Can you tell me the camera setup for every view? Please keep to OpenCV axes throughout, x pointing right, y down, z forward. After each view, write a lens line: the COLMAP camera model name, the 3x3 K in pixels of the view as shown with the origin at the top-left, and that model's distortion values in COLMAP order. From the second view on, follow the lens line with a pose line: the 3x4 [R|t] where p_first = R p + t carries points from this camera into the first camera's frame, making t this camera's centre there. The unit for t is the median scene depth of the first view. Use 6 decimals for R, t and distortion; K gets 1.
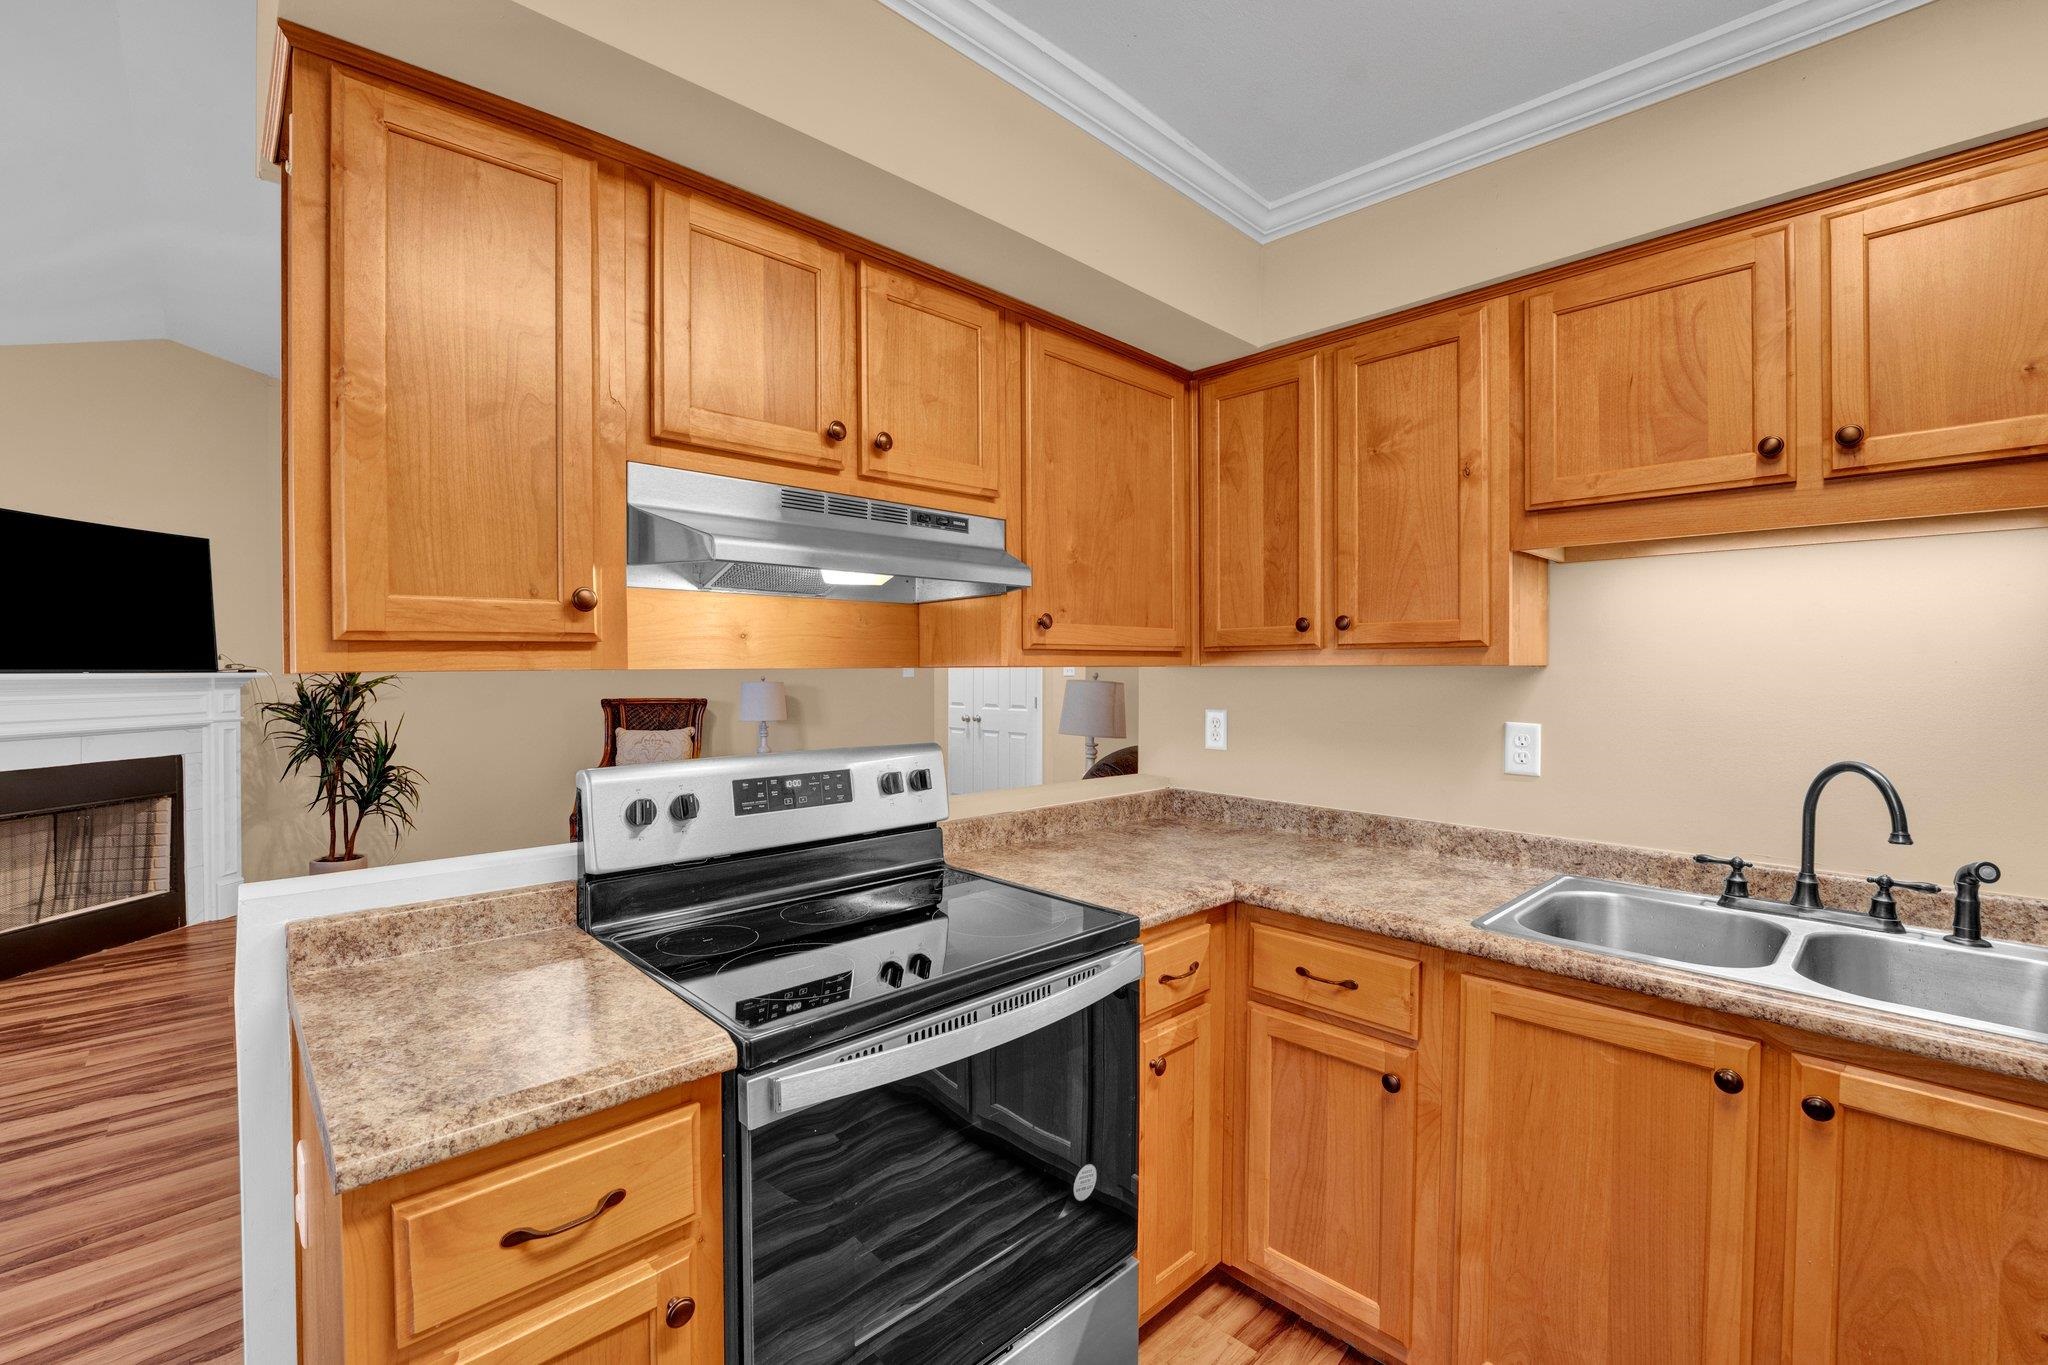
lens RADIAL K [[868.1, 0, 1026.0], [0, 868.1, 671.3], [0, 0, 1]] dist [-0.028380, 0.004191]
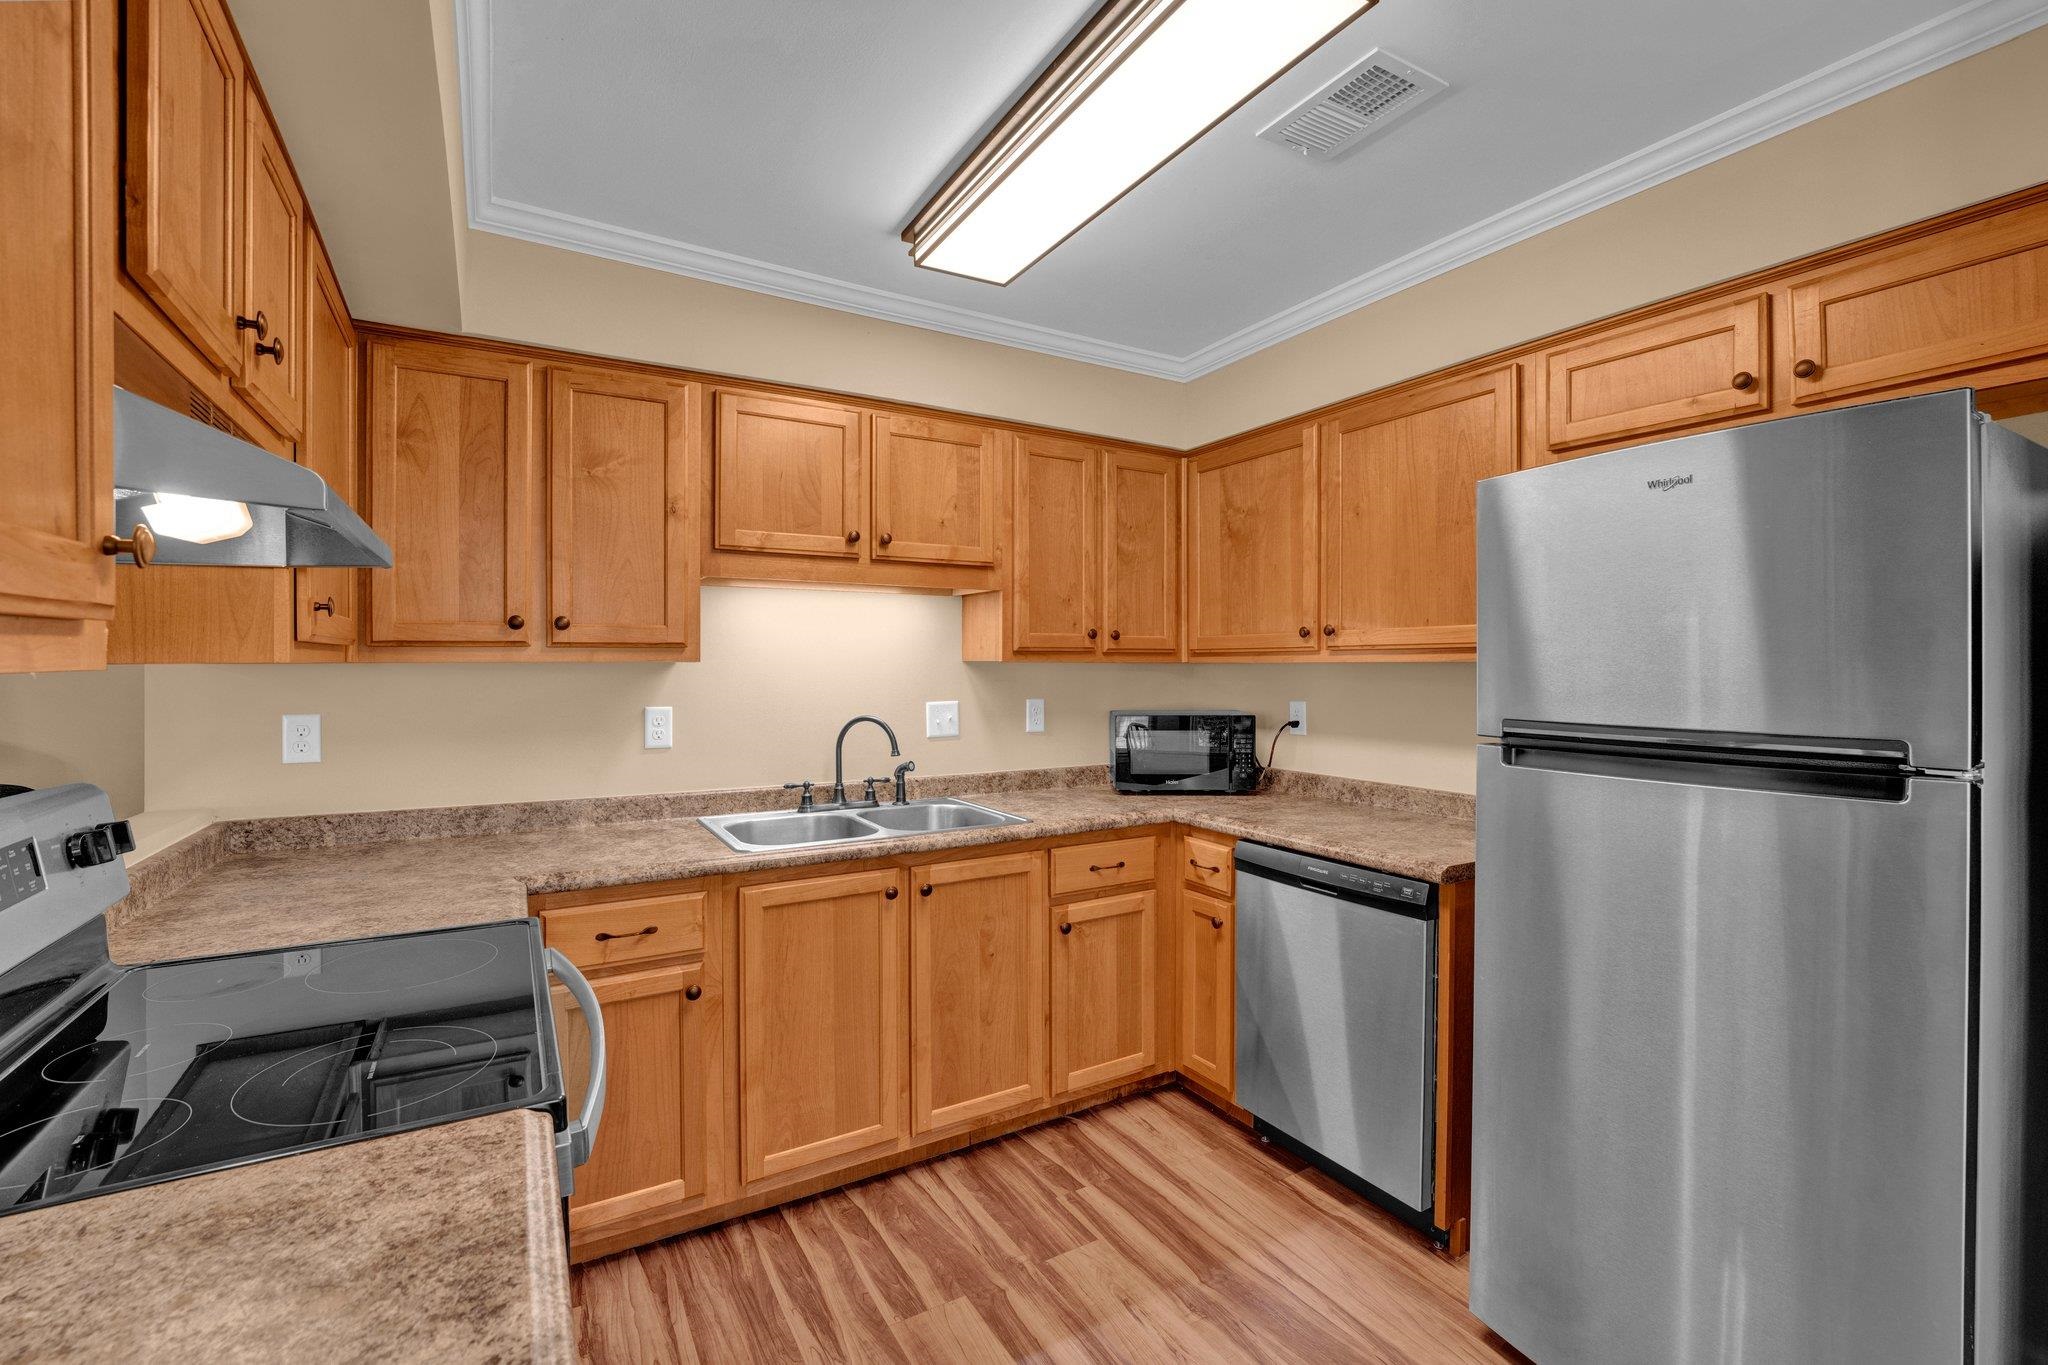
lens RADIAL K [[868.1, 0, 1026.2], [0, 868.1, 662.3], [0, 0, 1]] dist [-0.028380, 0.004191]
pose [[0.228796, -0.000564, 0.973474, -0.663994], [0.004693, 0.999989, -0.000523, -0.003803], [-0.973463, 0.004689, 0.228796, 0.219498]]
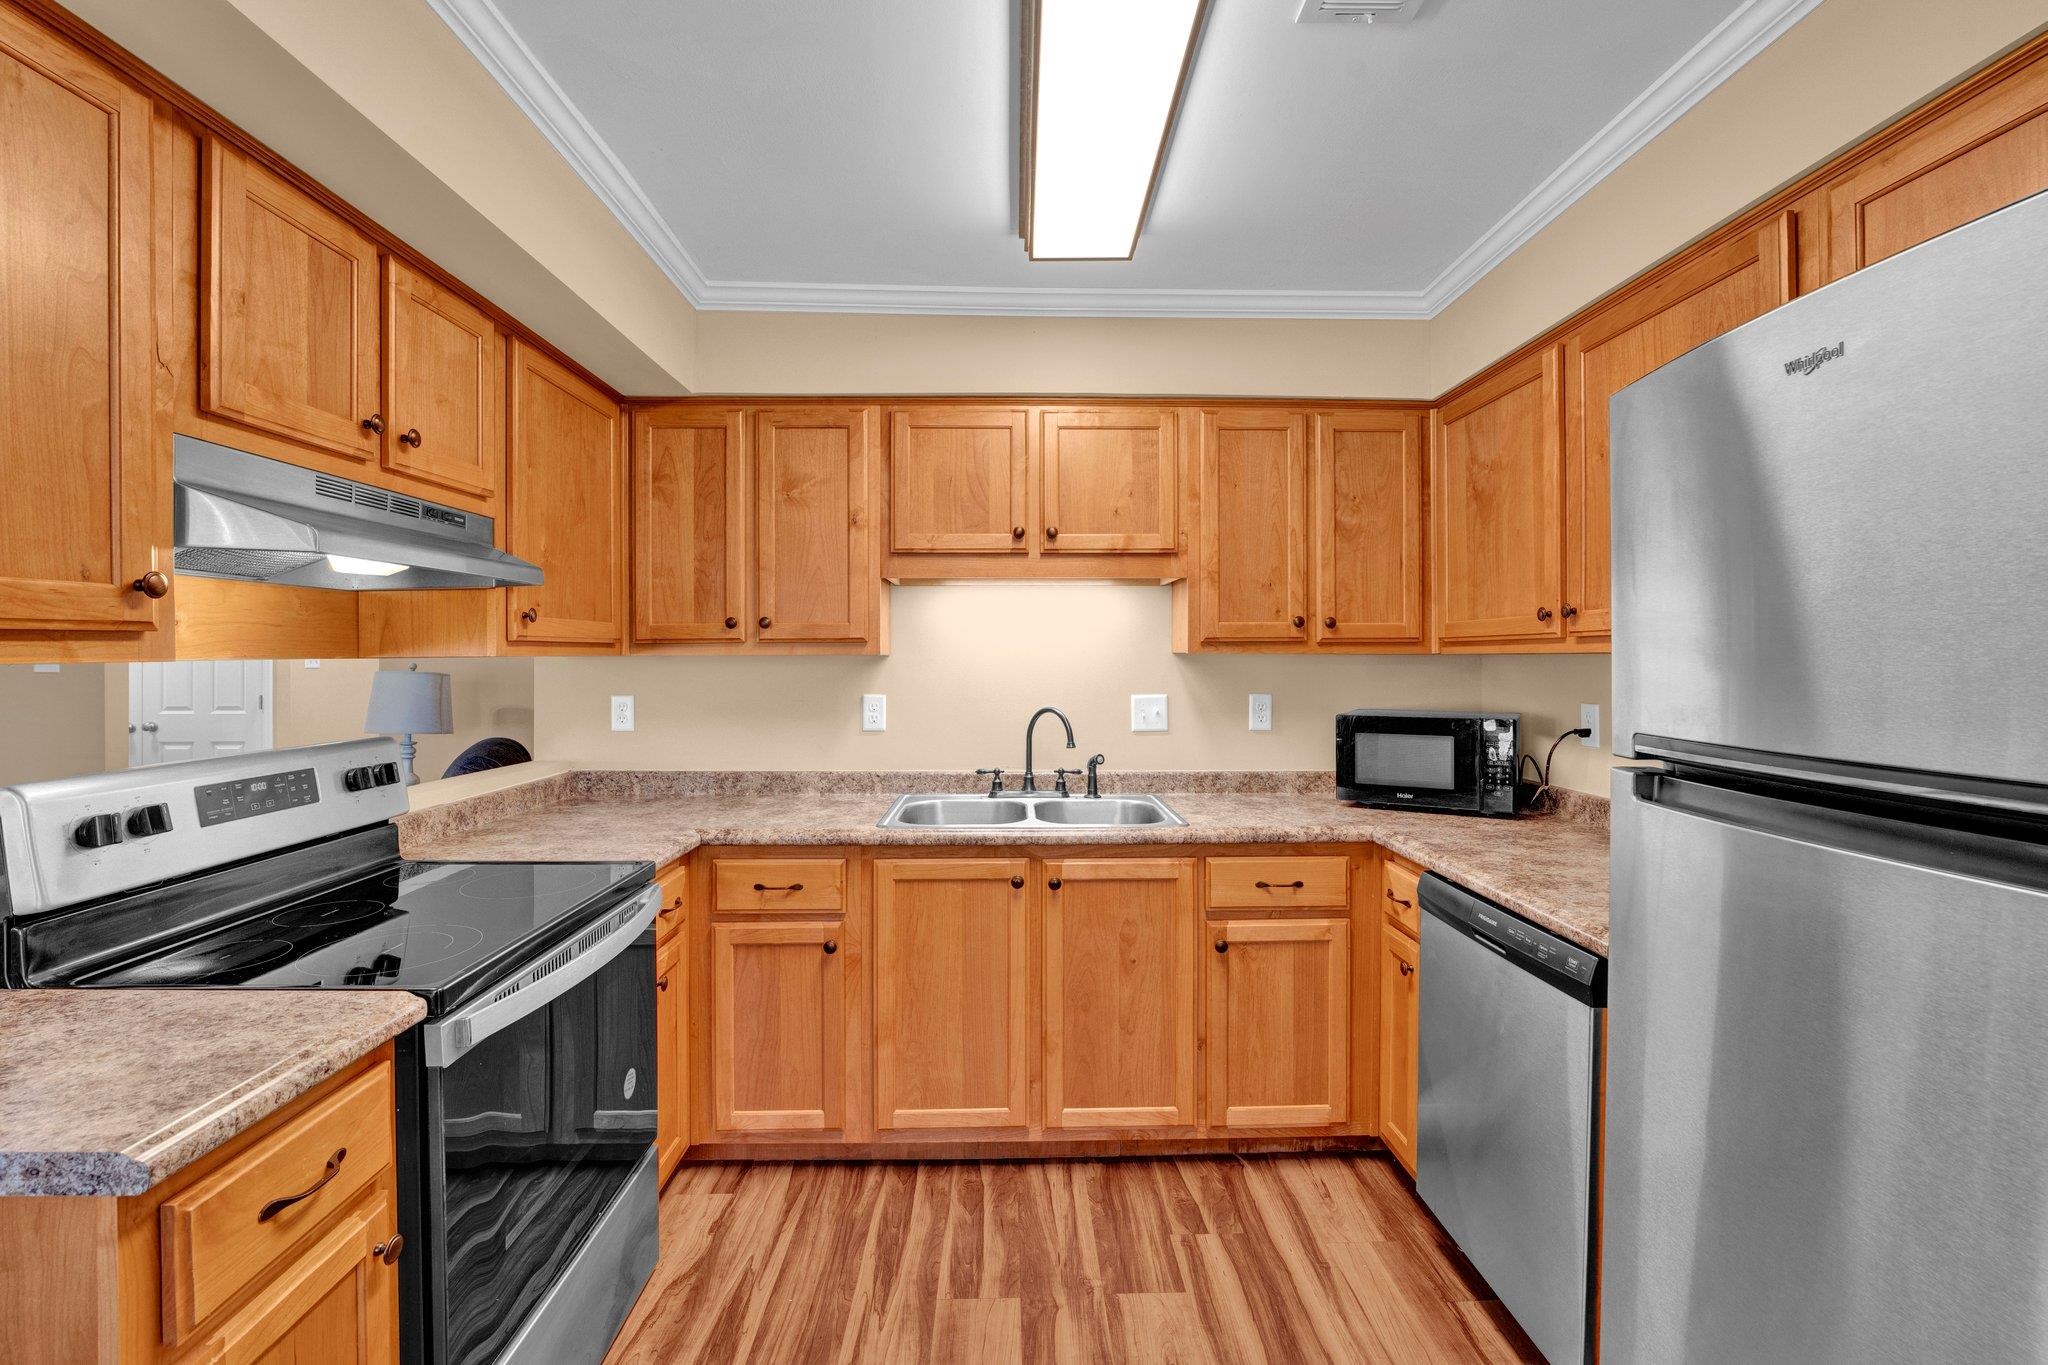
lens RADIAL K [[868.1, 0, 1027.0], [0, 868.1, 649.7], [0, 0, 1]] dist [-0.028380, 0.004191]
pose [[0.672648, 0.002229, 0.739959, -0.399353], [0.006876, 0.999933, -0.009263, -0.000287], [-0.739931, 0.011319, 0.672588, -0.204492]]
